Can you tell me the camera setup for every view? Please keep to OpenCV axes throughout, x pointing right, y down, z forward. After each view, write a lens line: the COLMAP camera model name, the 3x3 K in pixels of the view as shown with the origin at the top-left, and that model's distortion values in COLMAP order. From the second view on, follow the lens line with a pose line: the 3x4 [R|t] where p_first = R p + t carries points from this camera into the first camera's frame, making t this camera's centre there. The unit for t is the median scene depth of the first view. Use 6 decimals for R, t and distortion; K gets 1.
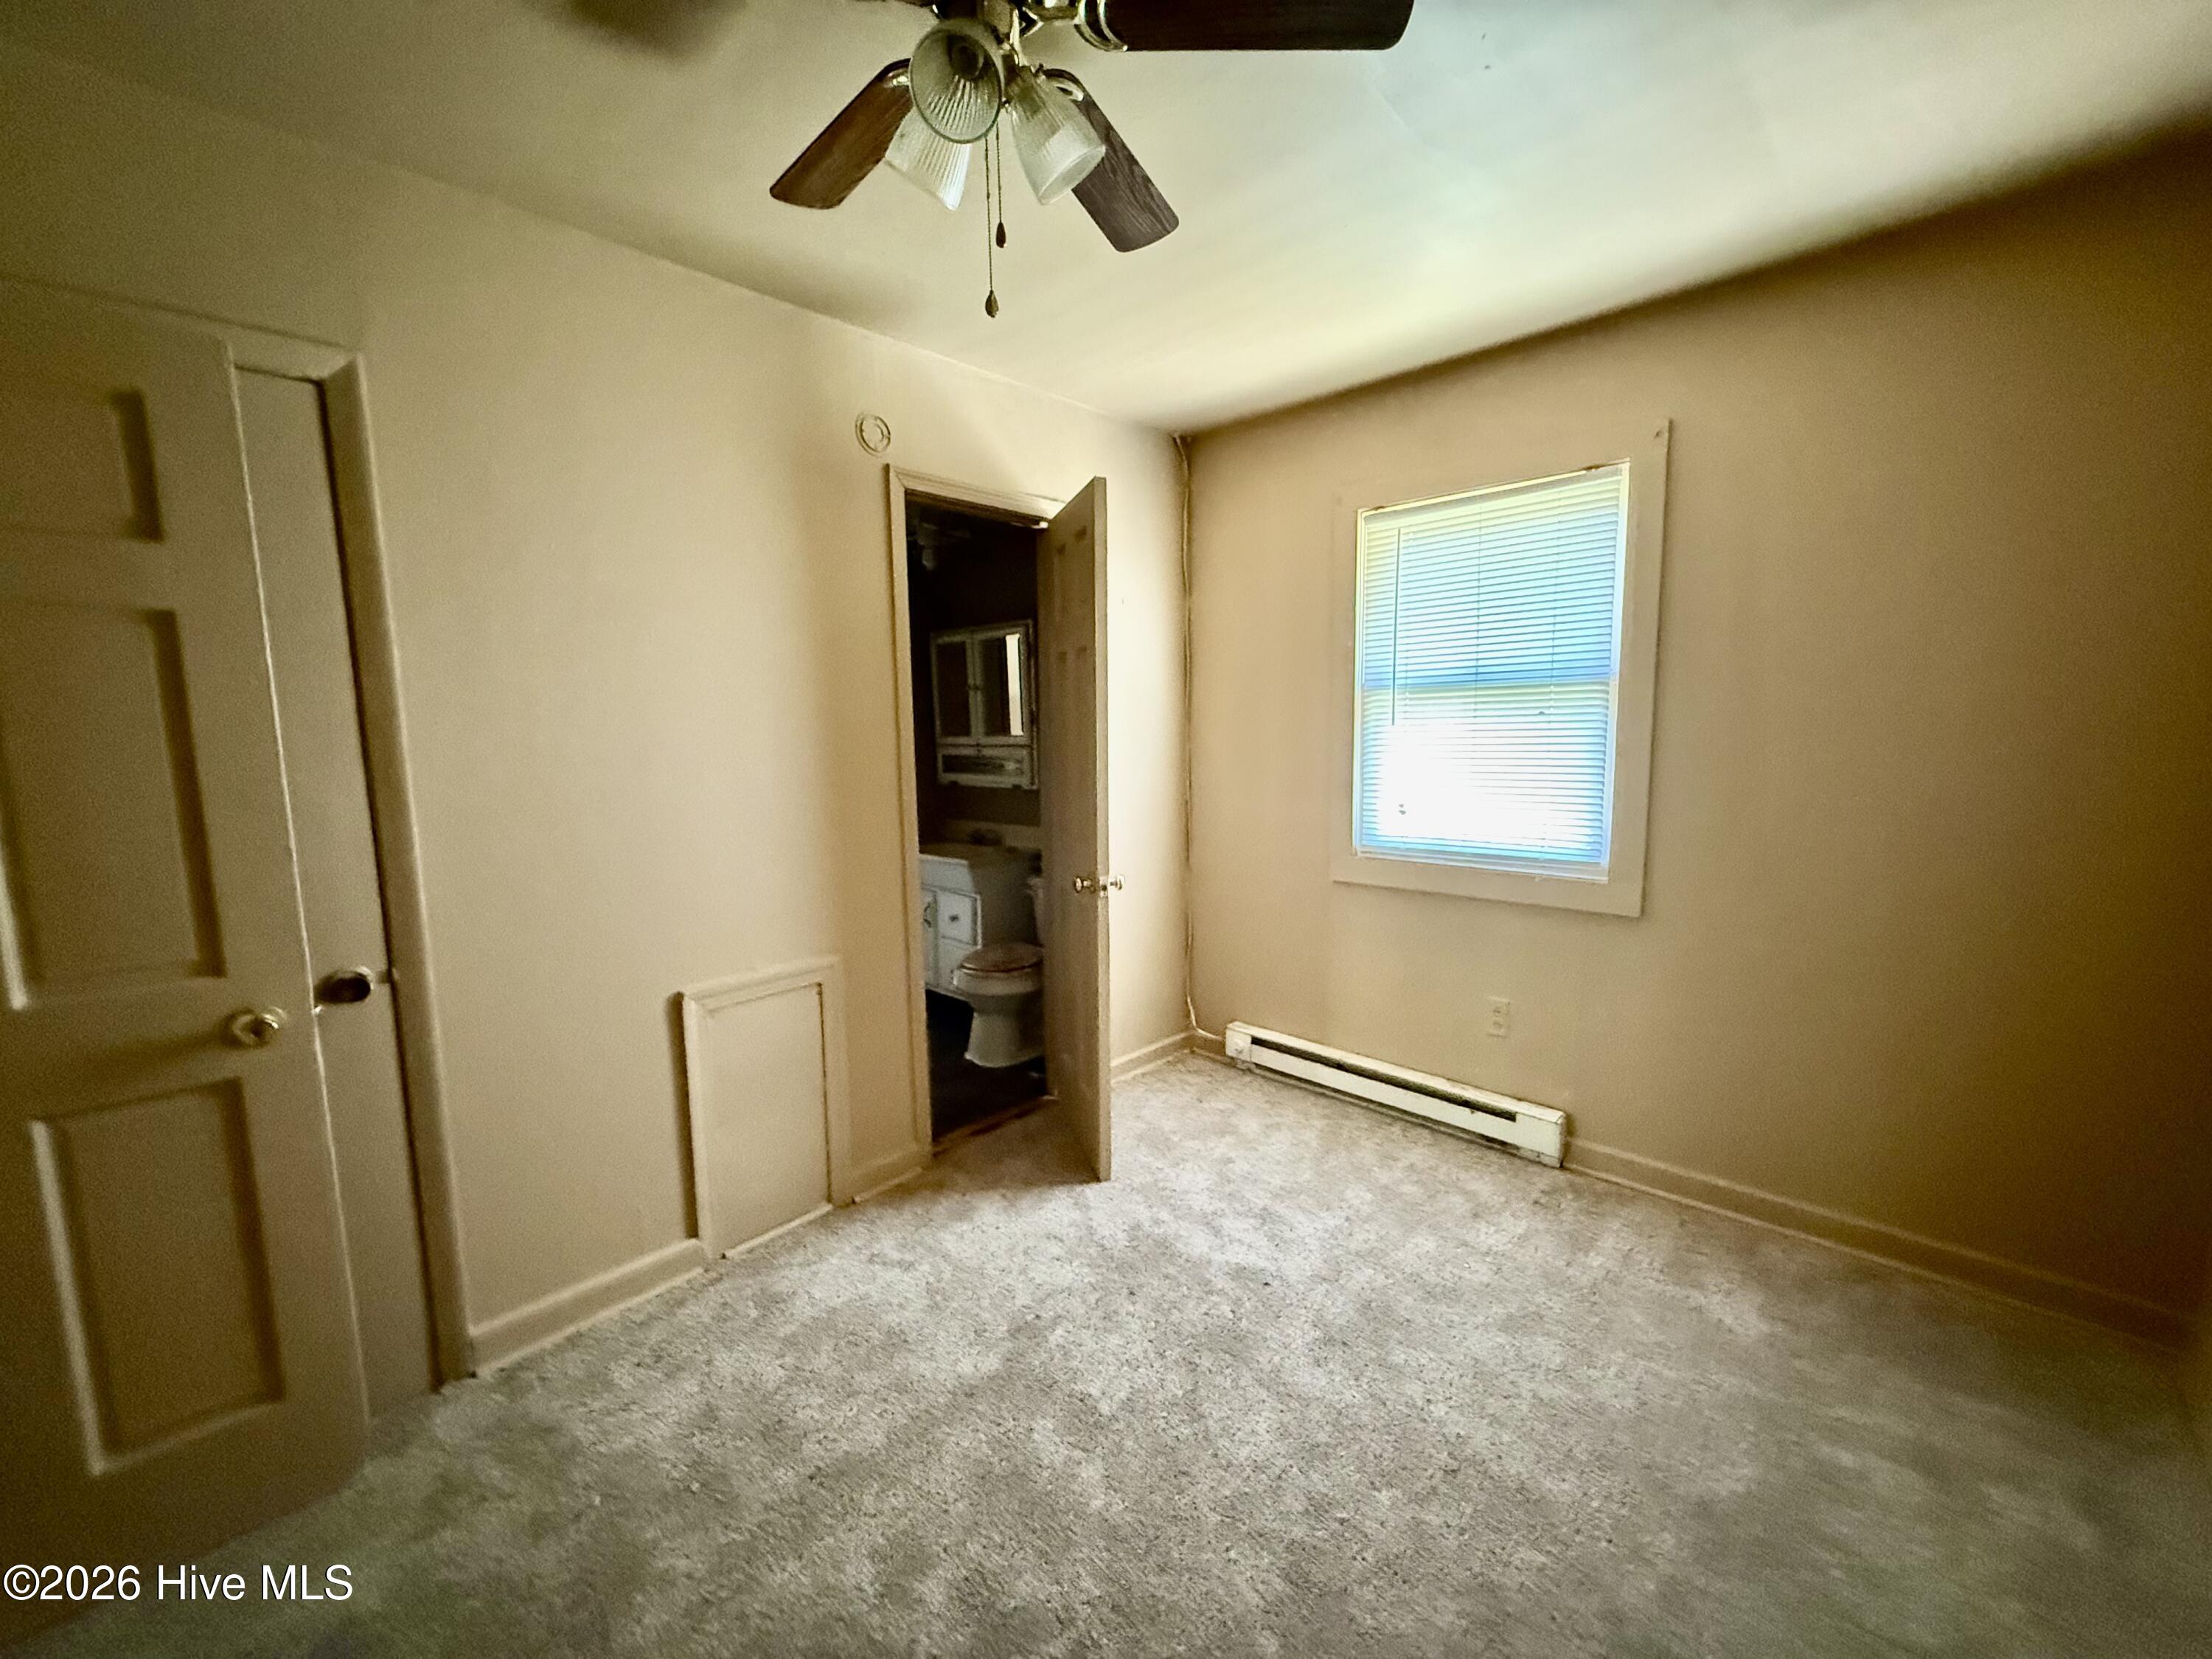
lens RADIAL K [[882.7, 0, 1097.8], [0, 882.7, 829.2], [0, 0, 1]] dist [-0.000813, 0.000113]
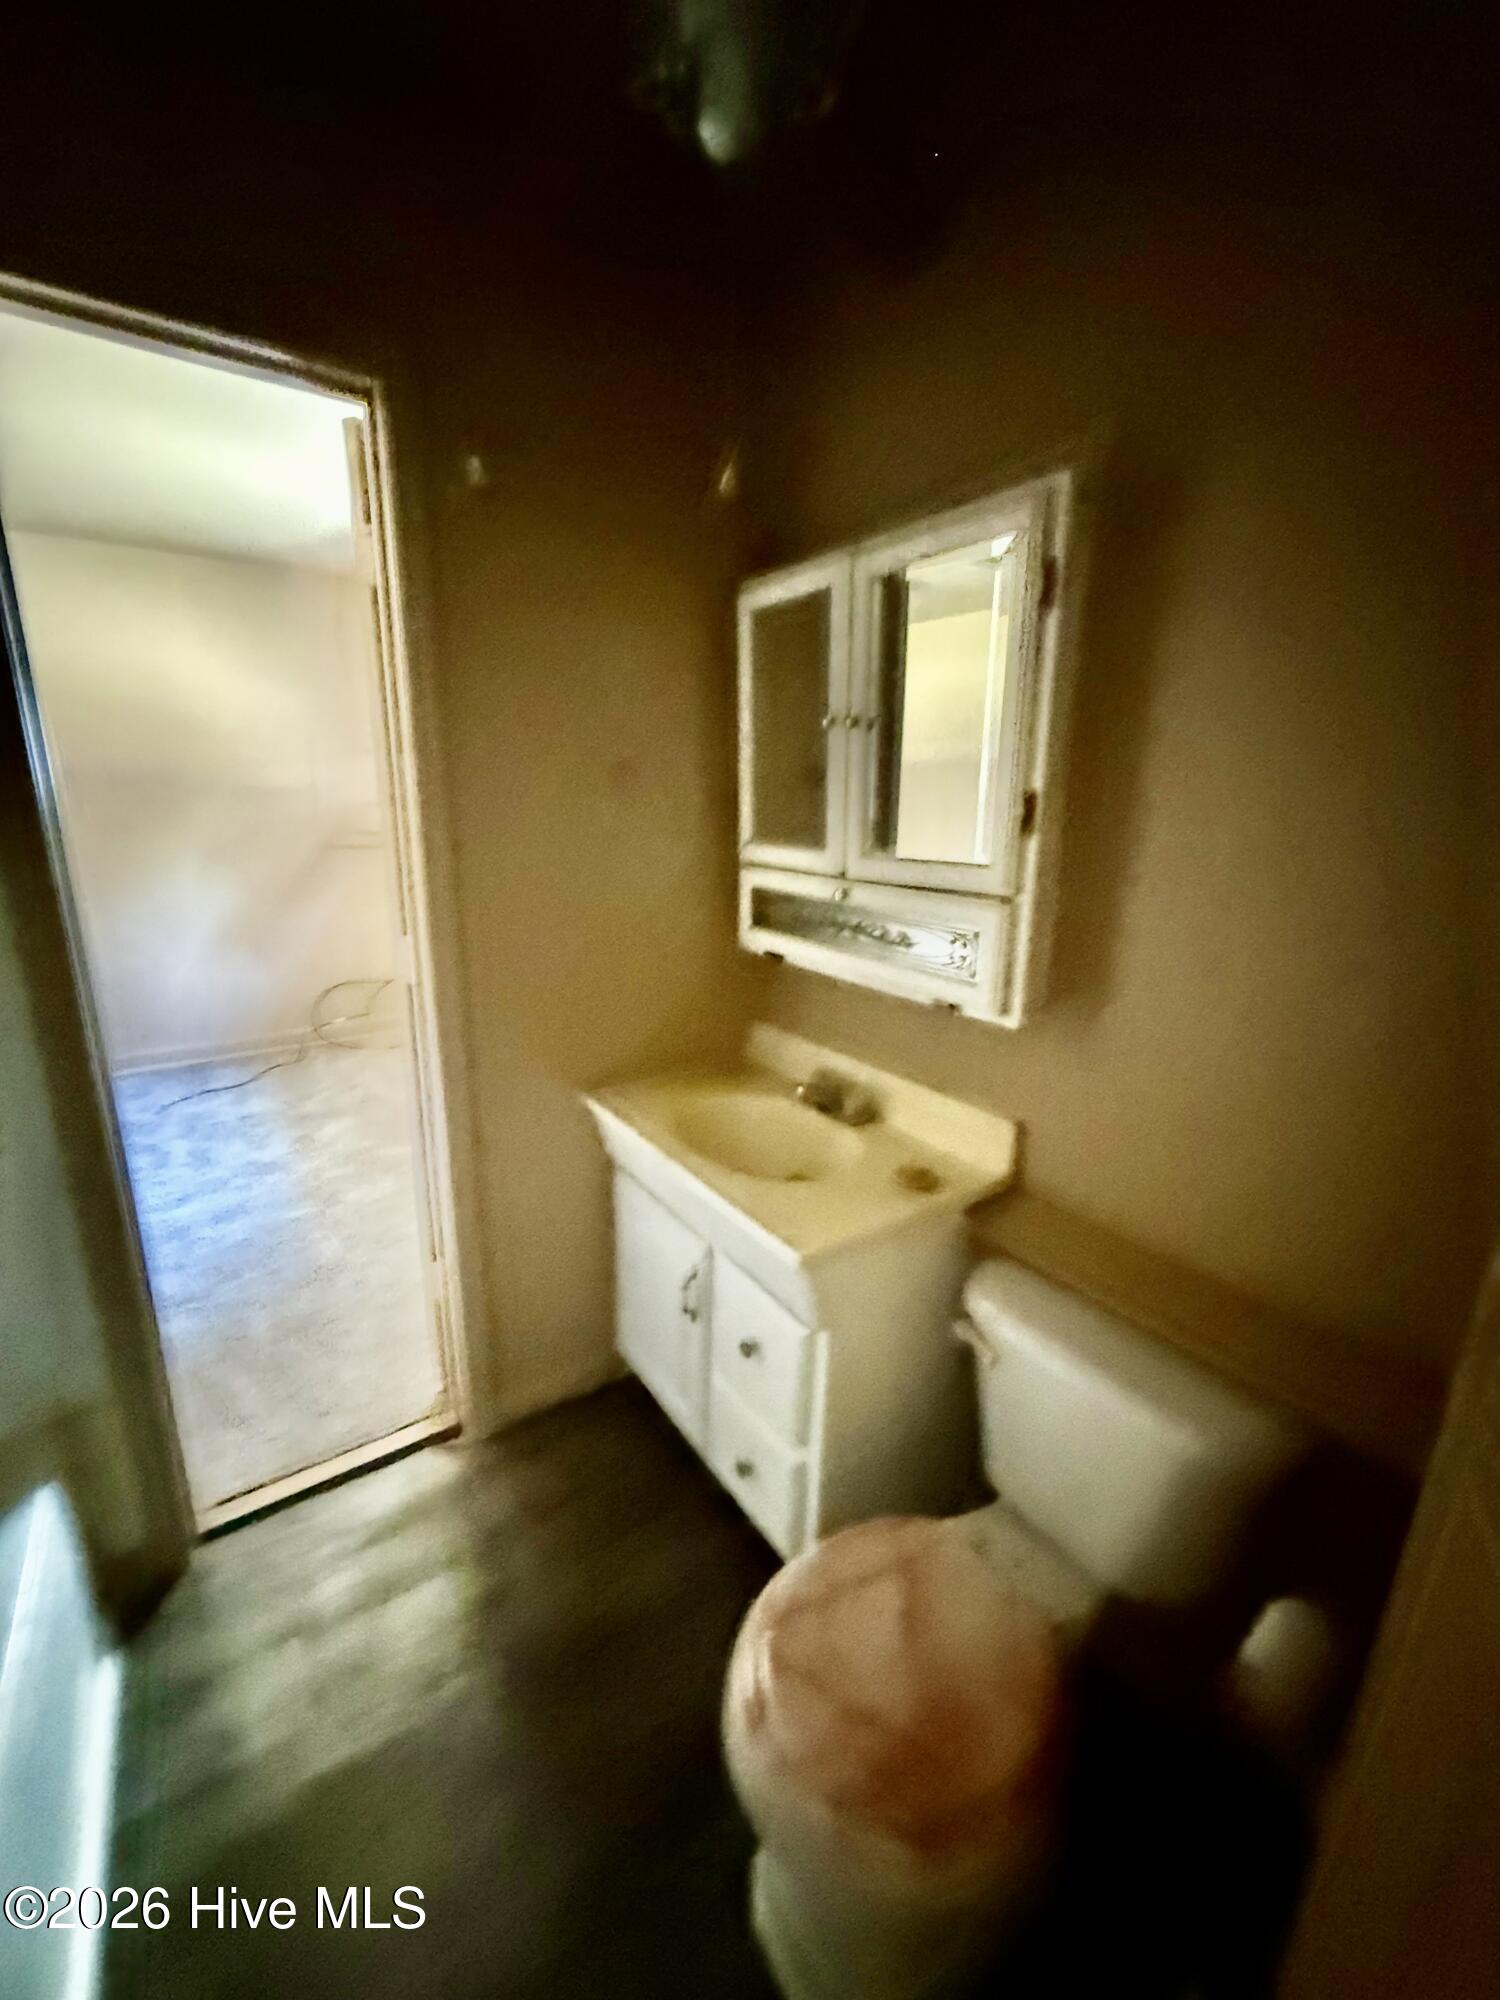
lens RADIAL K [[798.1, 0, 750.0], [0, 798.1, 1000.0], [0, 0, 1]] dist [-0.000813, 0.000113]
pose [[0.980327, 0.078855, -0.180944, -0.107838], [-0.054212, 0.989043, 0.137312, -0.087630], [0.189789, -0.124802, 0.973861, 0.648852]]
